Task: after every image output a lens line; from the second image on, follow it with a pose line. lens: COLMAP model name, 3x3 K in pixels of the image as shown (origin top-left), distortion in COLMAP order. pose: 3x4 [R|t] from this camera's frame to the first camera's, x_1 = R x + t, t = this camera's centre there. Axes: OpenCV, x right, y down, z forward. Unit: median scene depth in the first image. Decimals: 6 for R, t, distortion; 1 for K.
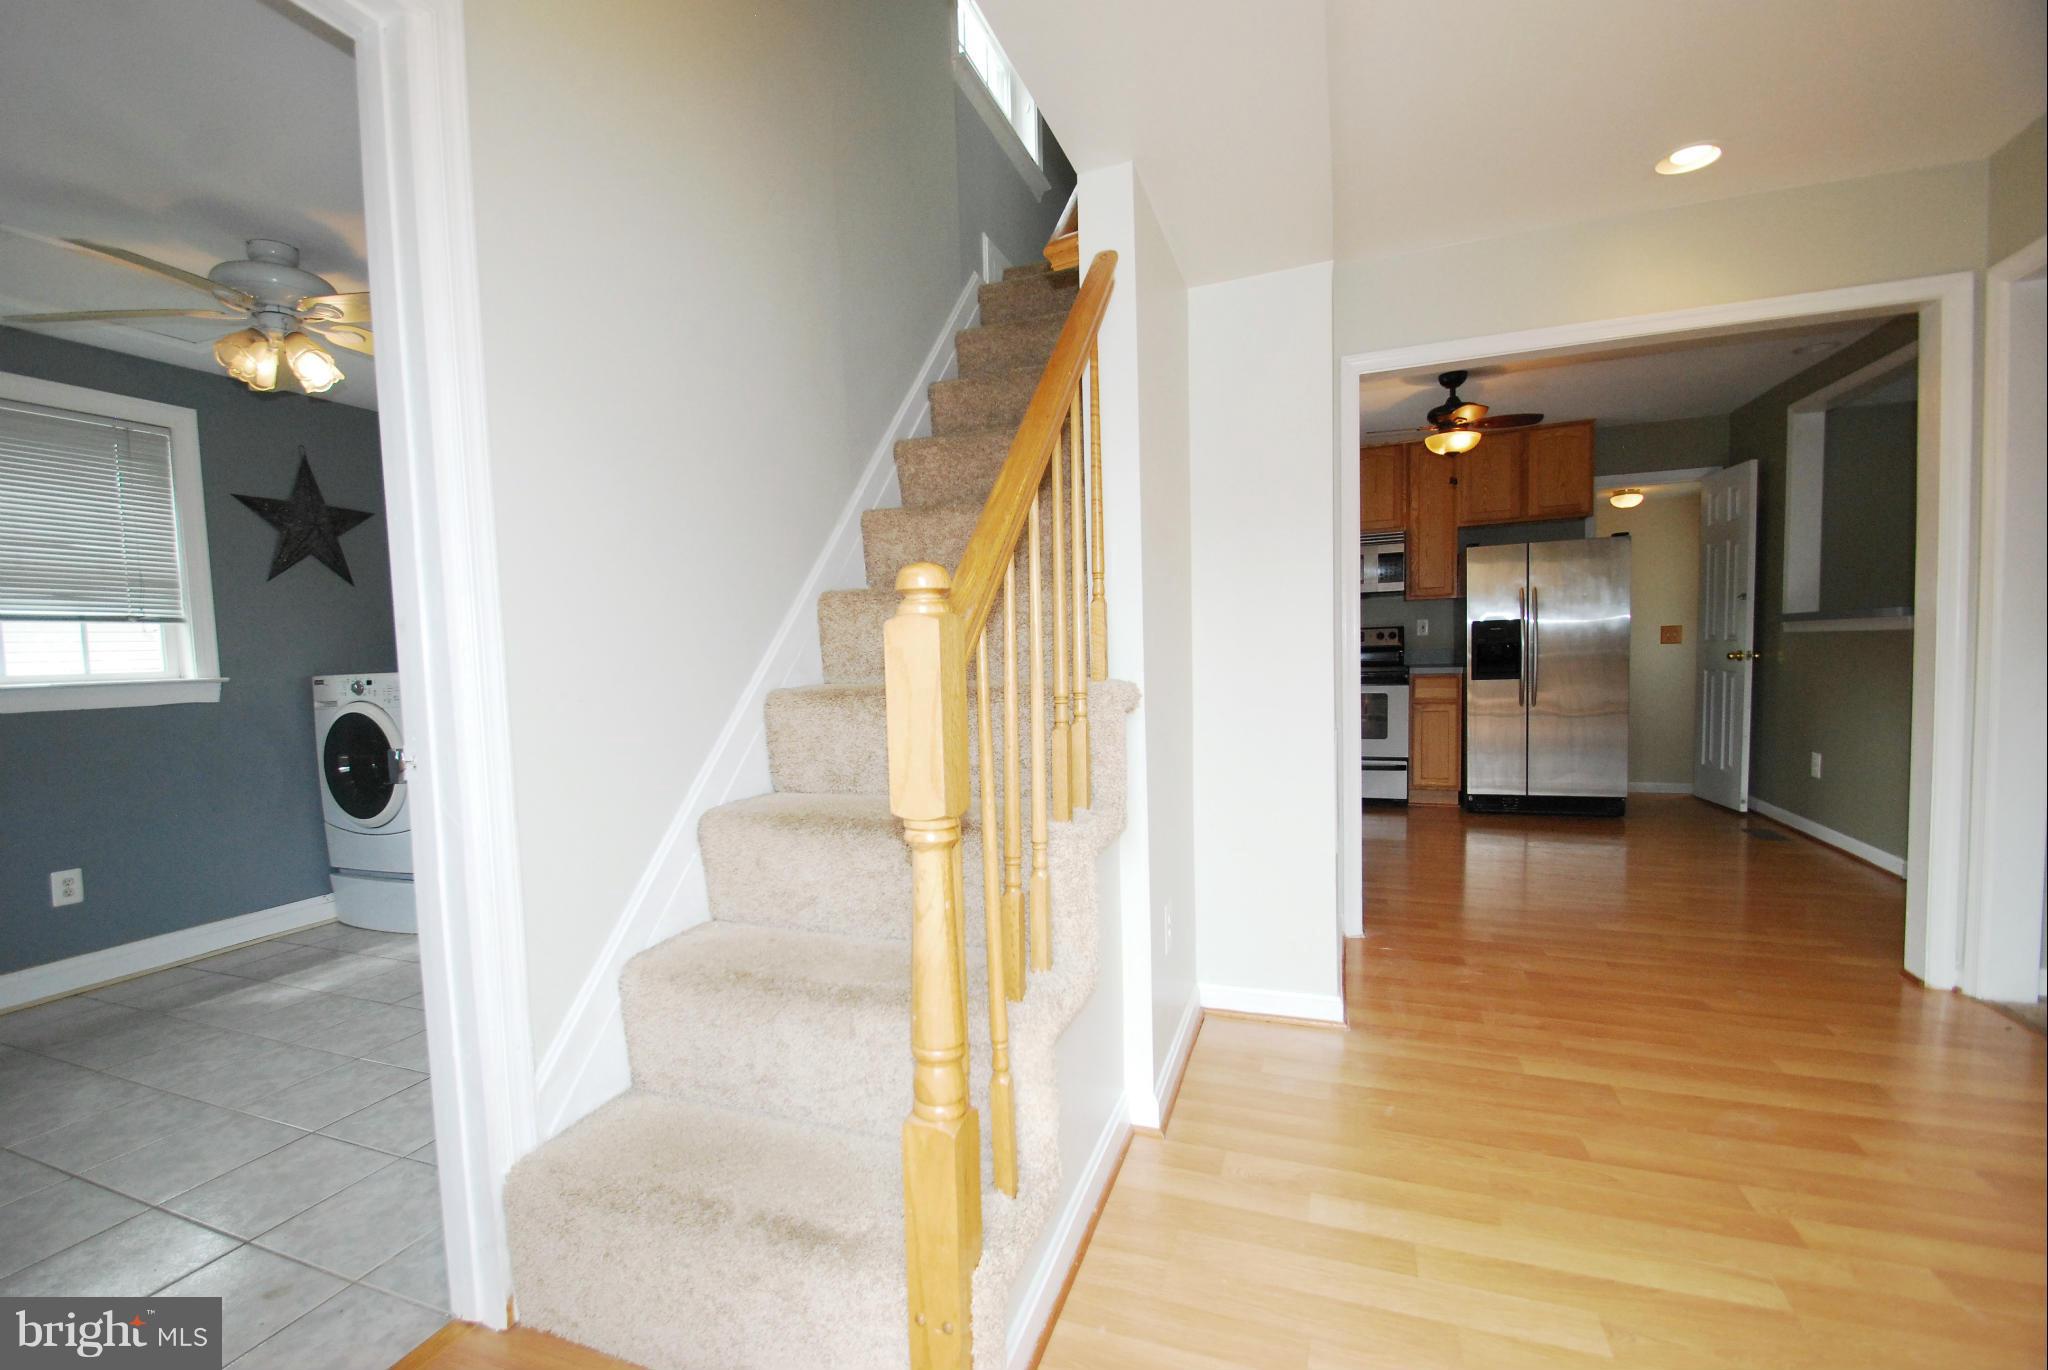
lens RADIAL K [[957.6, 0, 1024.4], [0, 957.6, 710.8], [0, 0, 1]] dist [0.000284, -0.000425]
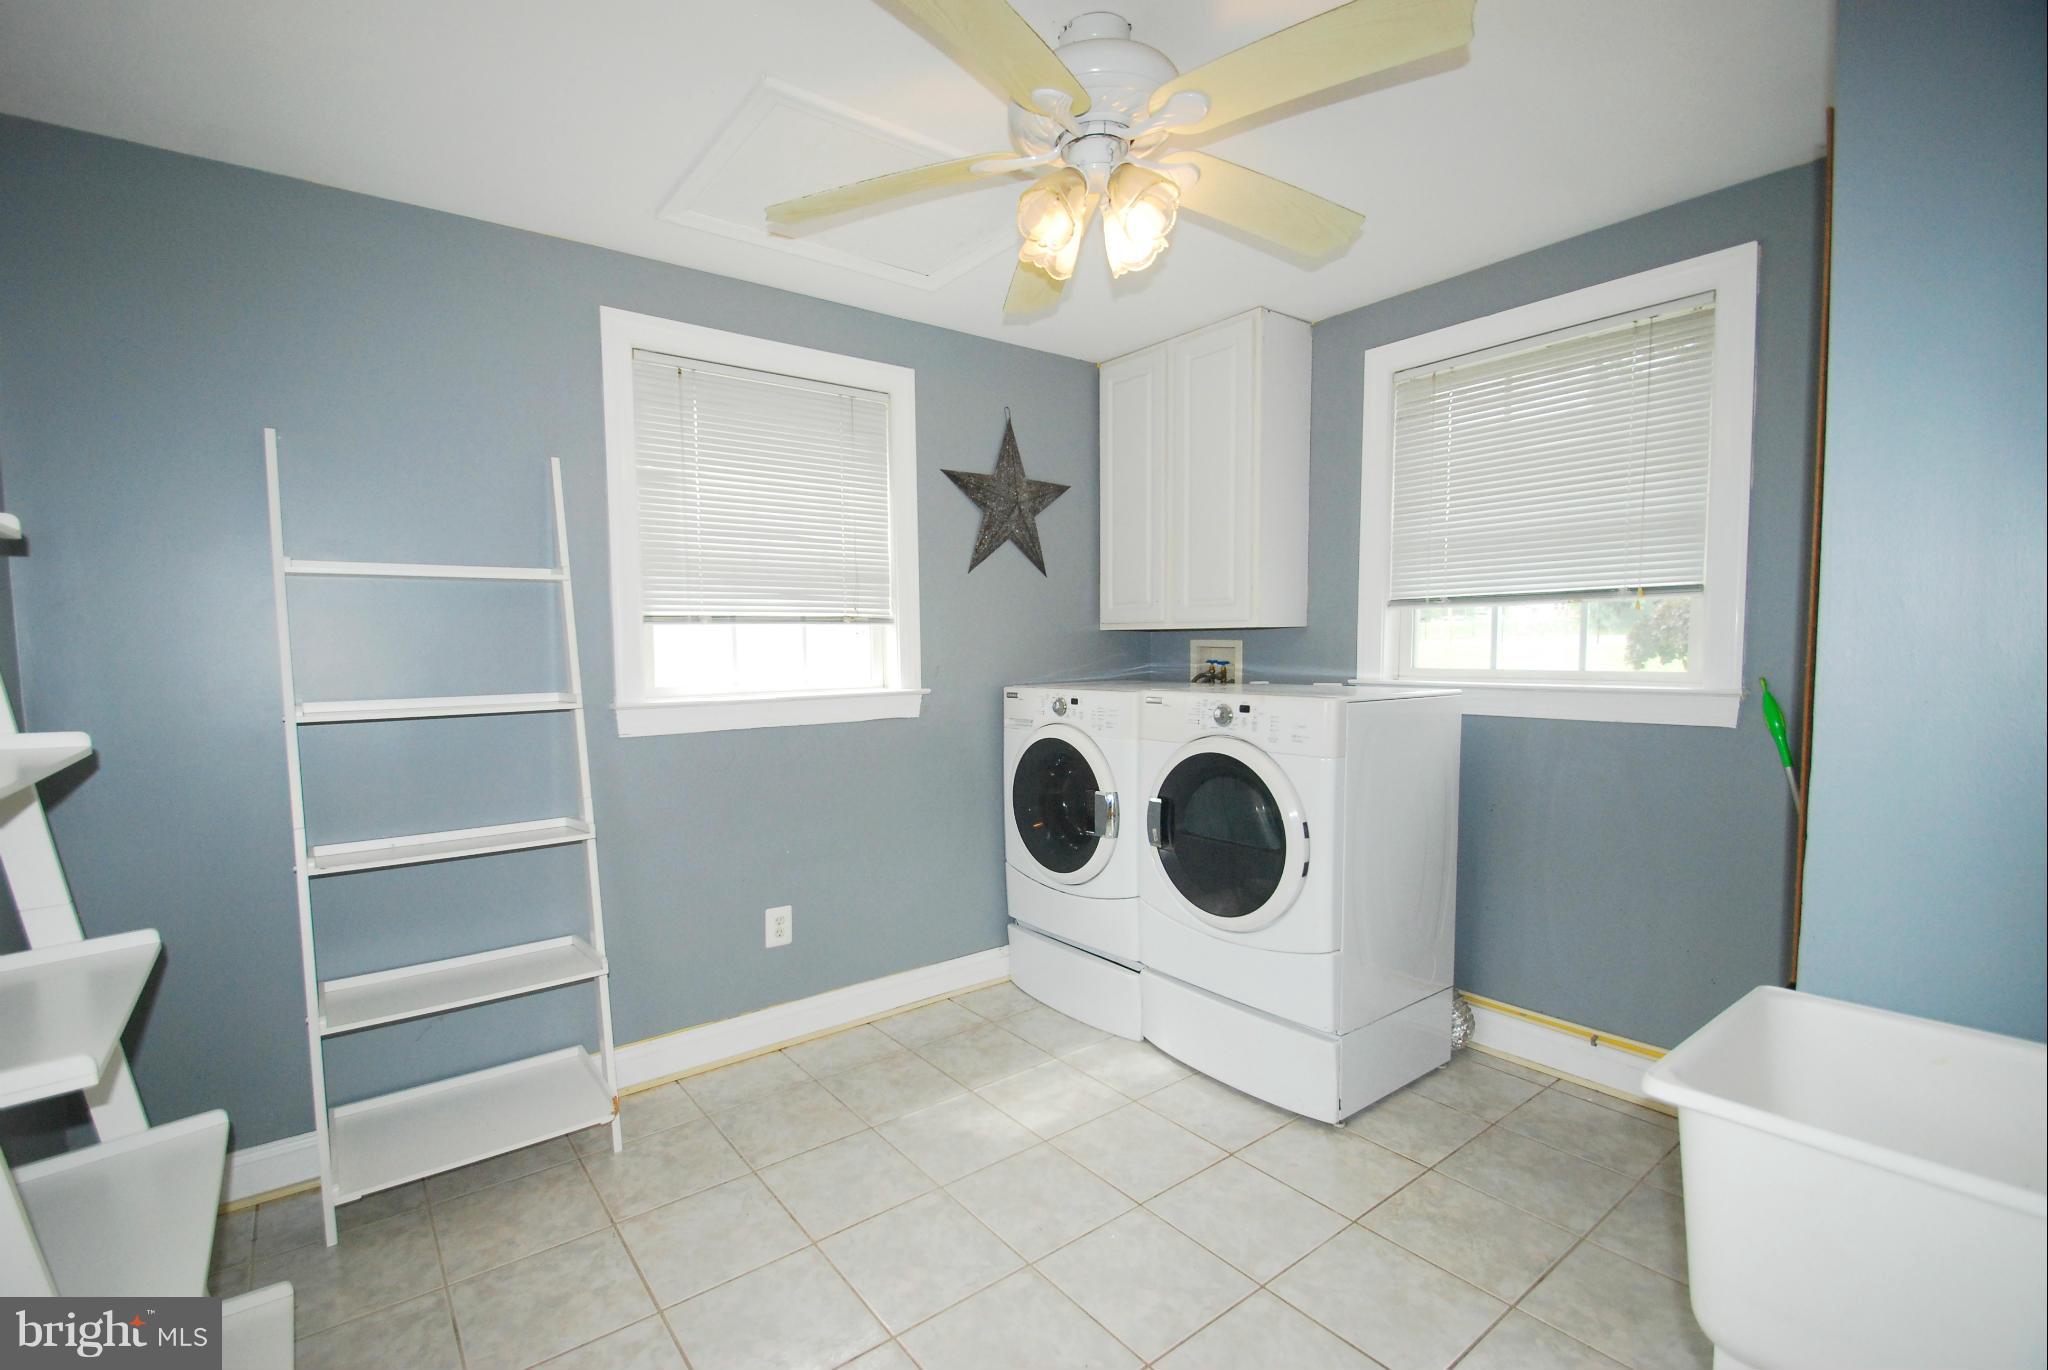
lens RADIAL K [[922.3, 0, 1024.0], [0, 922.3, 685.0], [0, 0, 1]] dist [0.001721, 0.000296]
pose [[0.880700, 0.043186, -0.471701, -0.376254], [-0.043062, 0.999011, 0.011062, -0.050364], [0.471712, 0.010570, 0.881689, 0.326524]]
